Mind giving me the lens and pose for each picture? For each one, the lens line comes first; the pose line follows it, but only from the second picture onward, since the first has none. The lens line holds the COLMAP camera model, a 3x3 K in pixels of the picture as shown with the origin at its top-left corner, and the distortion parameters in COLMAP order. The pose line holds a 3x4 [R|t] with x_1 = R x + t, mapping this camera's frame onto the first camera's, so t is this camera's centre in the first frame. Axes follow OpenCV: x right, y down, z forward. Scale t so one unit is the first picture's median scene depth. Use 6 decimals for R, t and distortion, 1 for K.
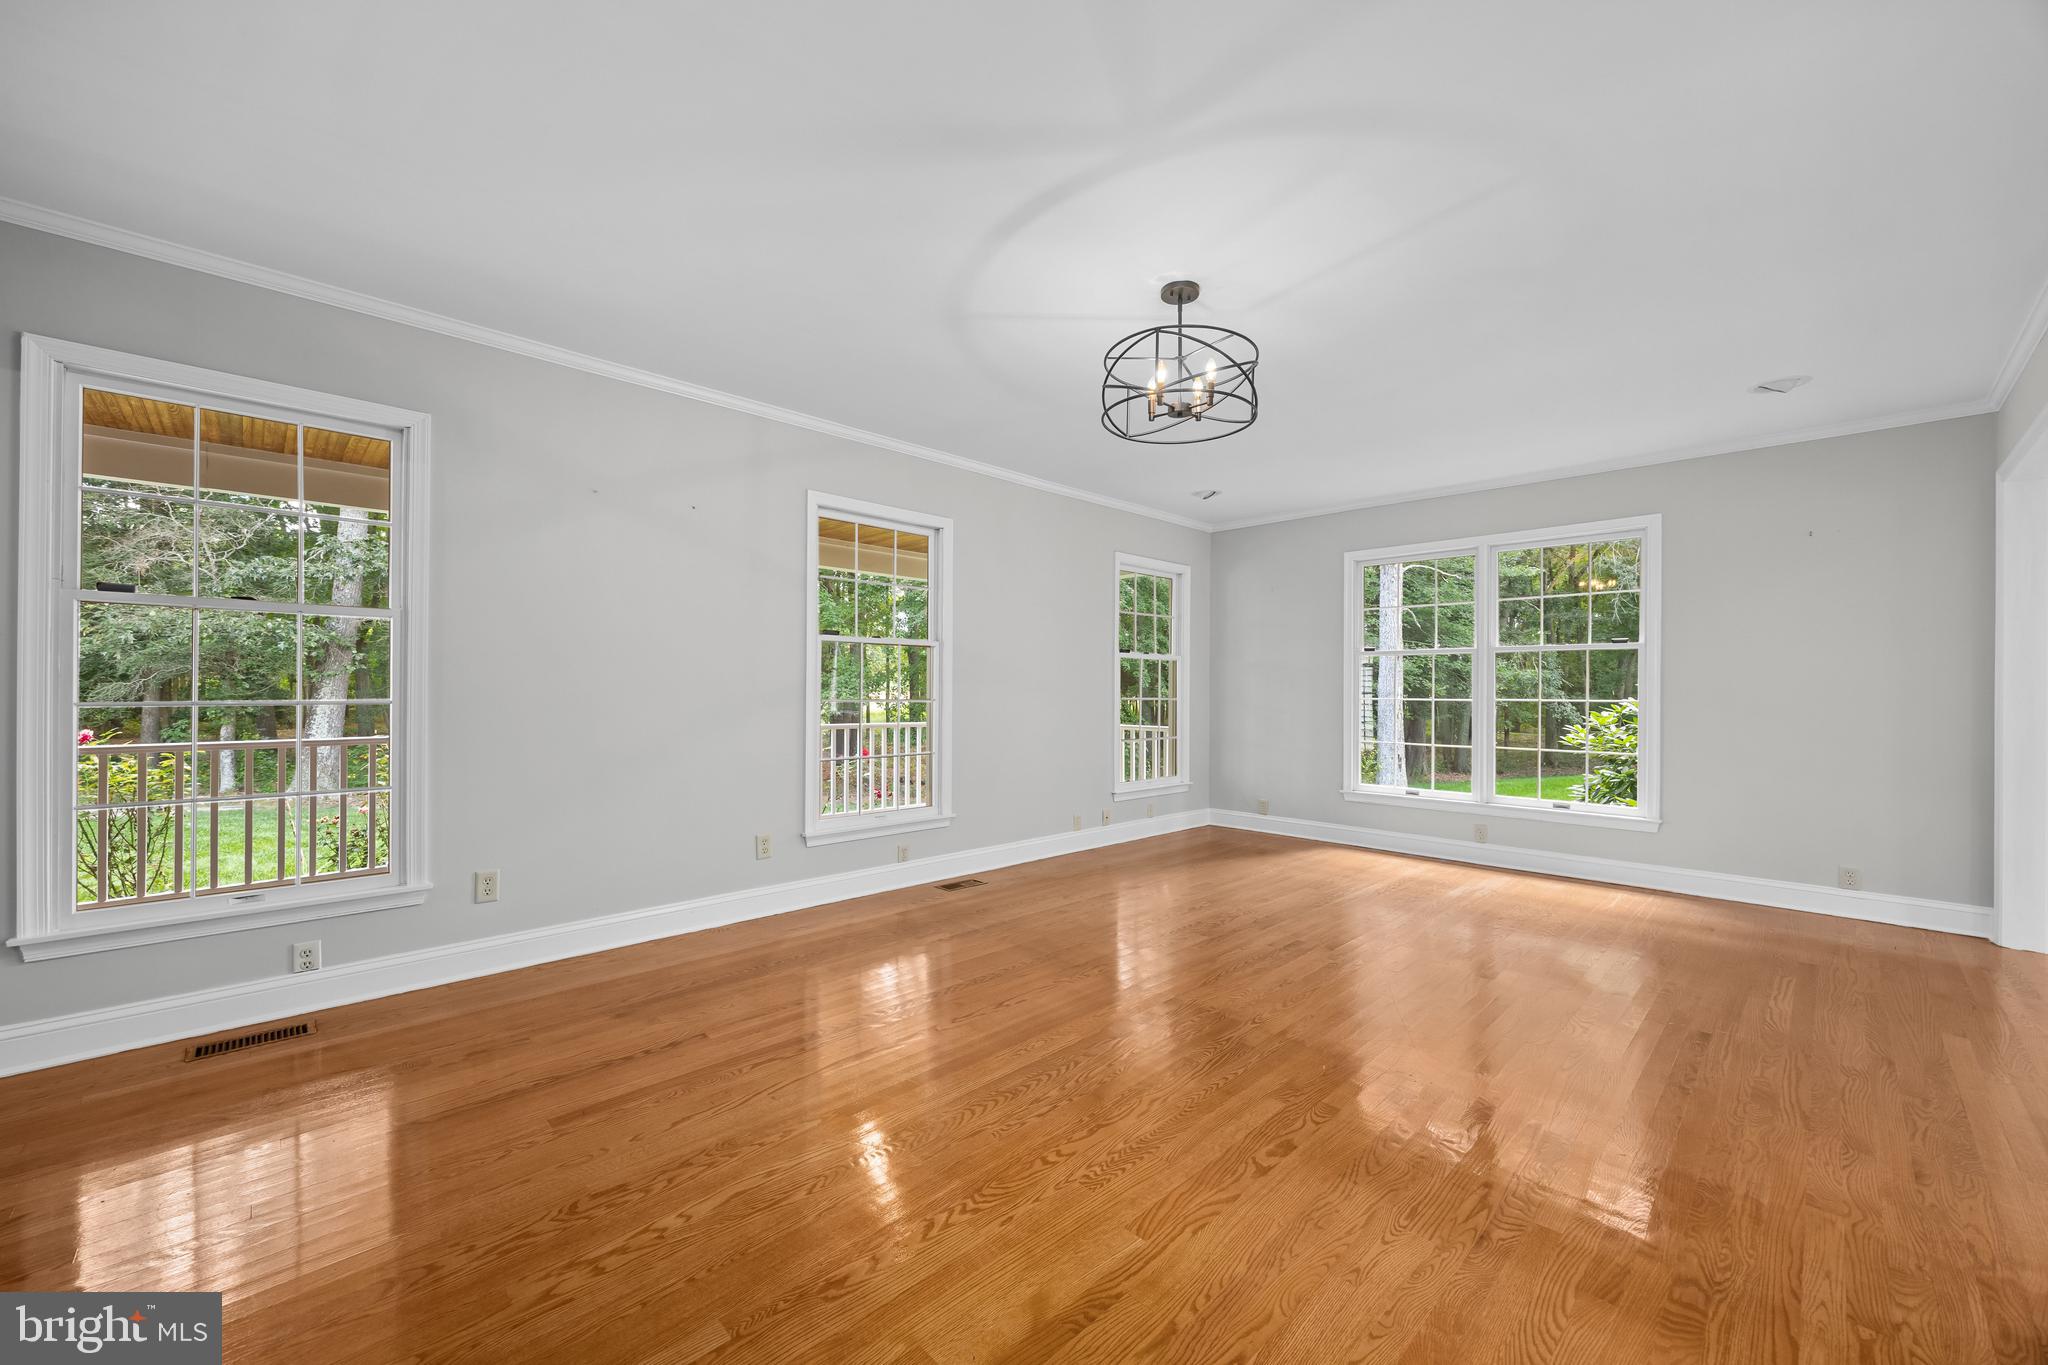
lens RADIAL K [[789.5, 0, 1026.4], [0, 789.5, 687.2], [0, 0, 1]] dist [-0.003342, 0.000343]
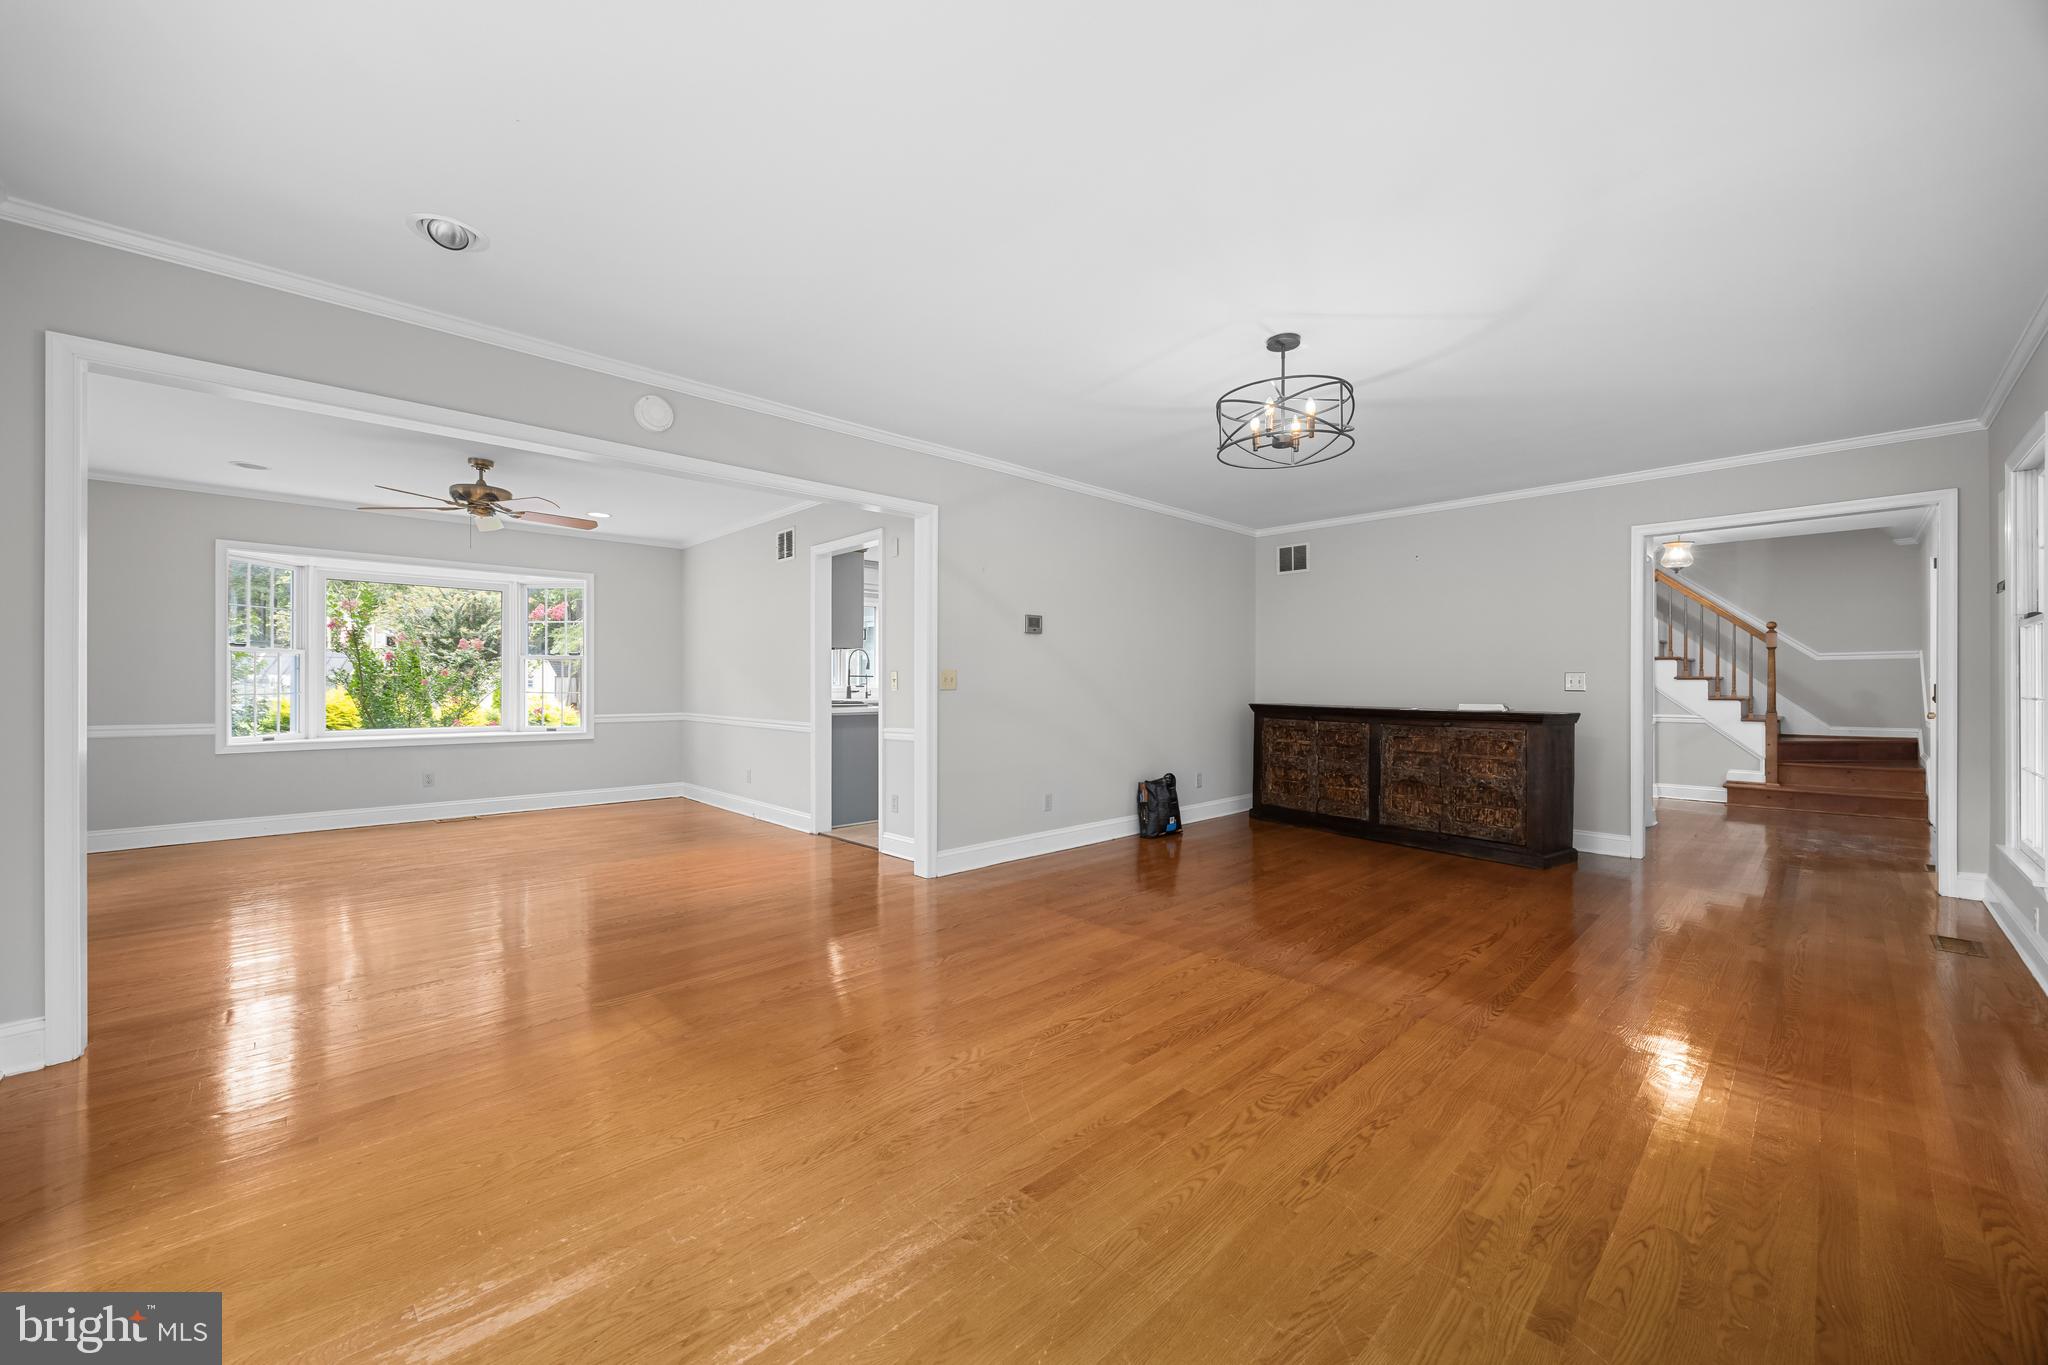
lens RADIAL K [[778.7, 0, 1024.4], [0, 778.7, 688.0], [0, 0, 1]] dist [-0.003488, 0.000003]
pose [[-0.999911, -0.007327, 0.011144, 0.410253], [-0.007284, 0.999966, 0.003842, 0.007106], [-0.011172, 0.003761, -0.999931, 1.572033]]
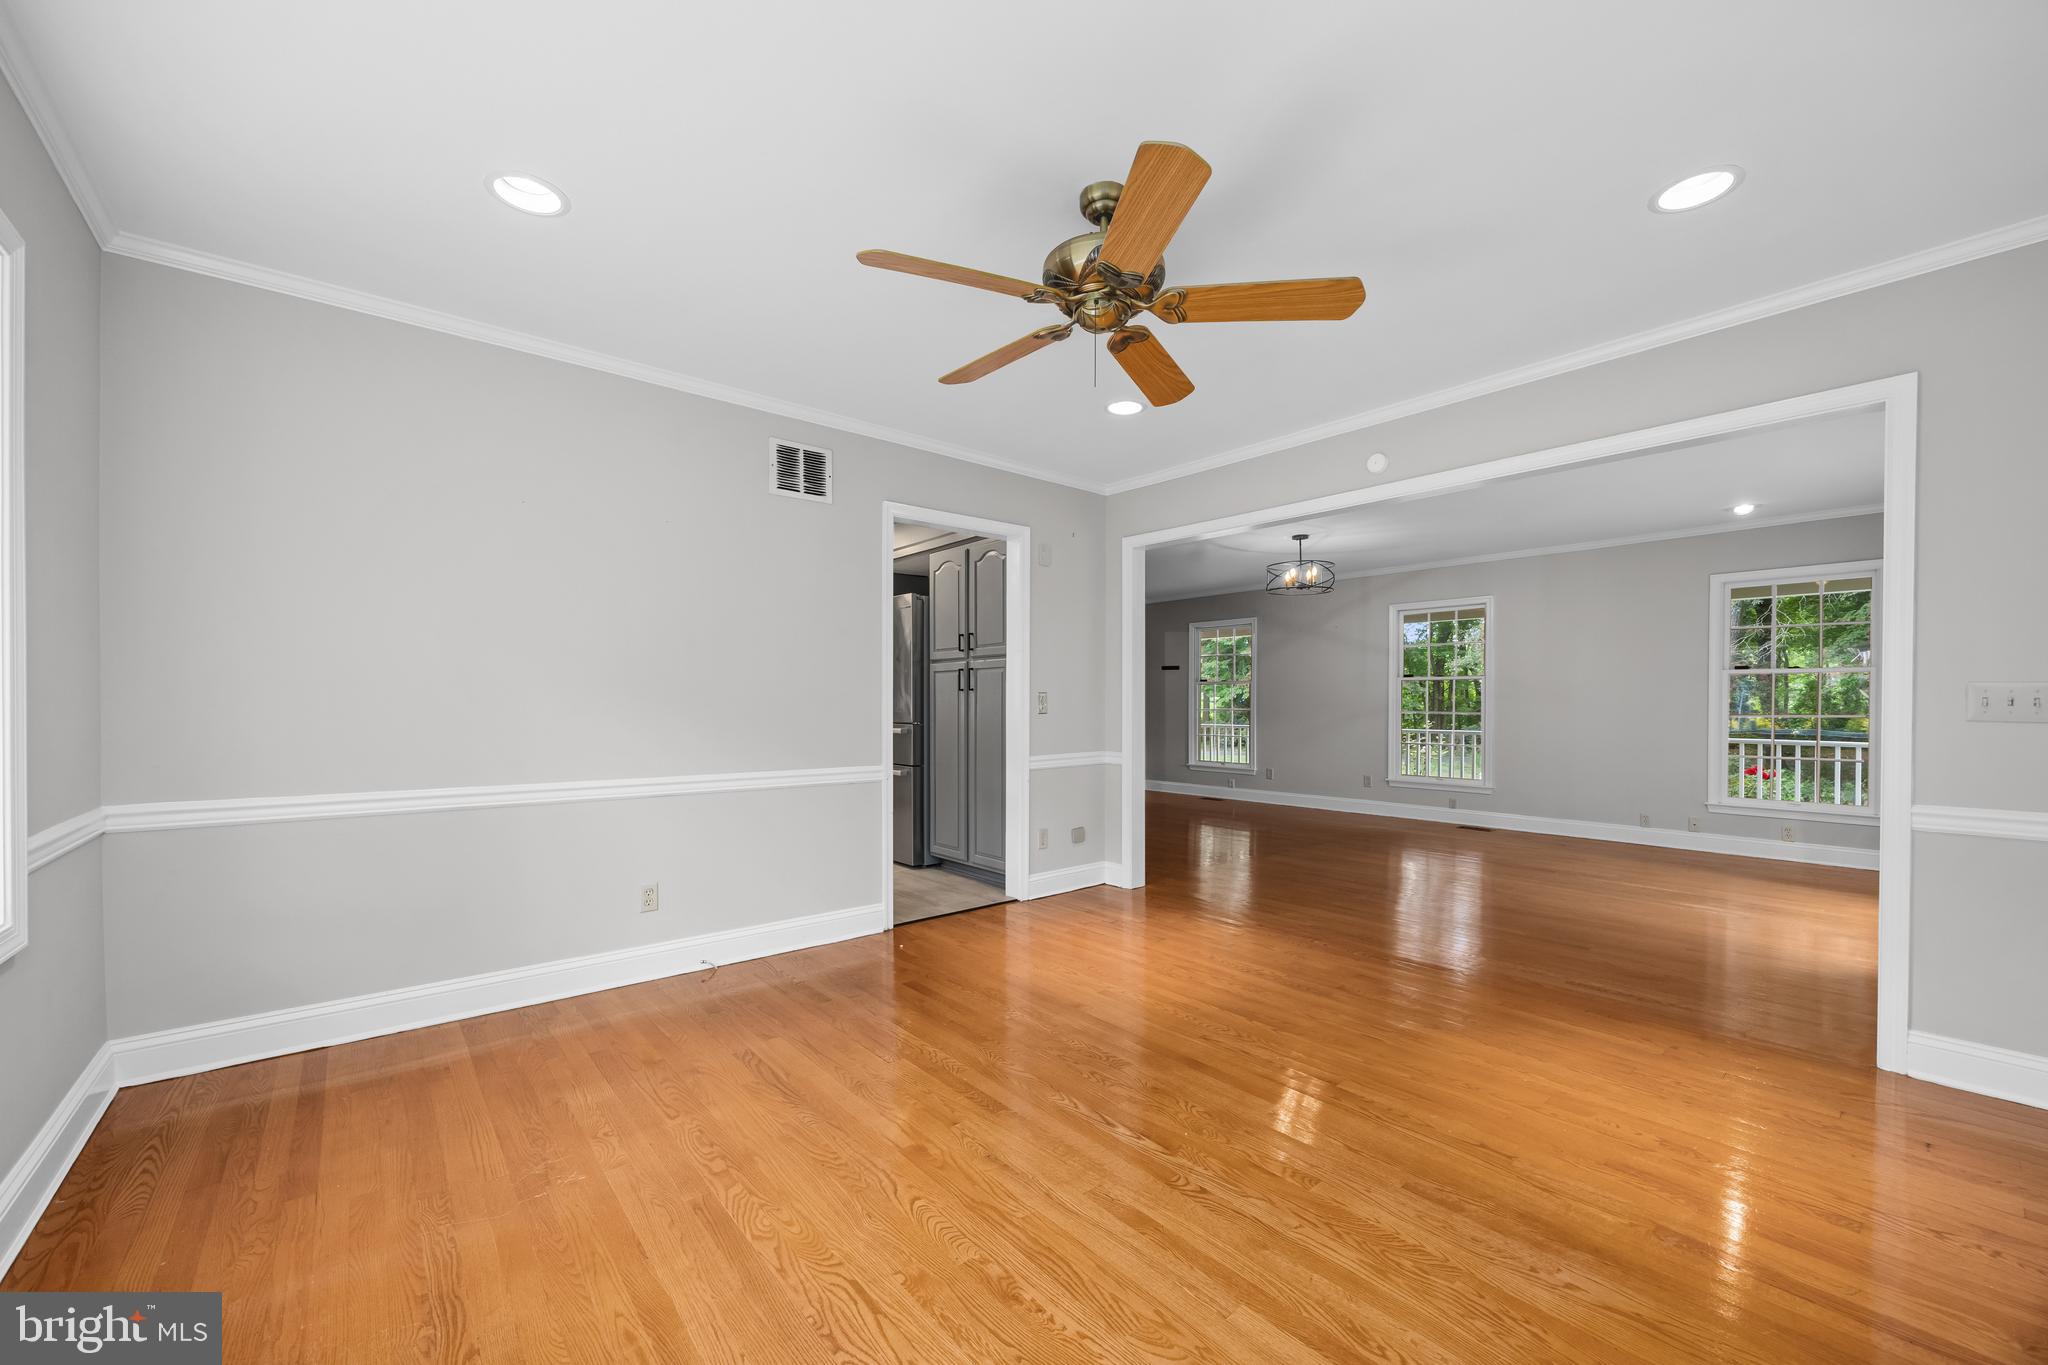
lens RADIAL K [[797.9, 0, 1026.3], [0, 797.9, 716.6], [0, 0, 1]] dist [-0.000631, -0.000021]
pose [[-0.073876, 0.009560, -0.997222, 1.918338], [0.000650, 0.999954, 0.009538, 0.011137], [0.997267, 0.000057, -0.073879, 0.267831]]
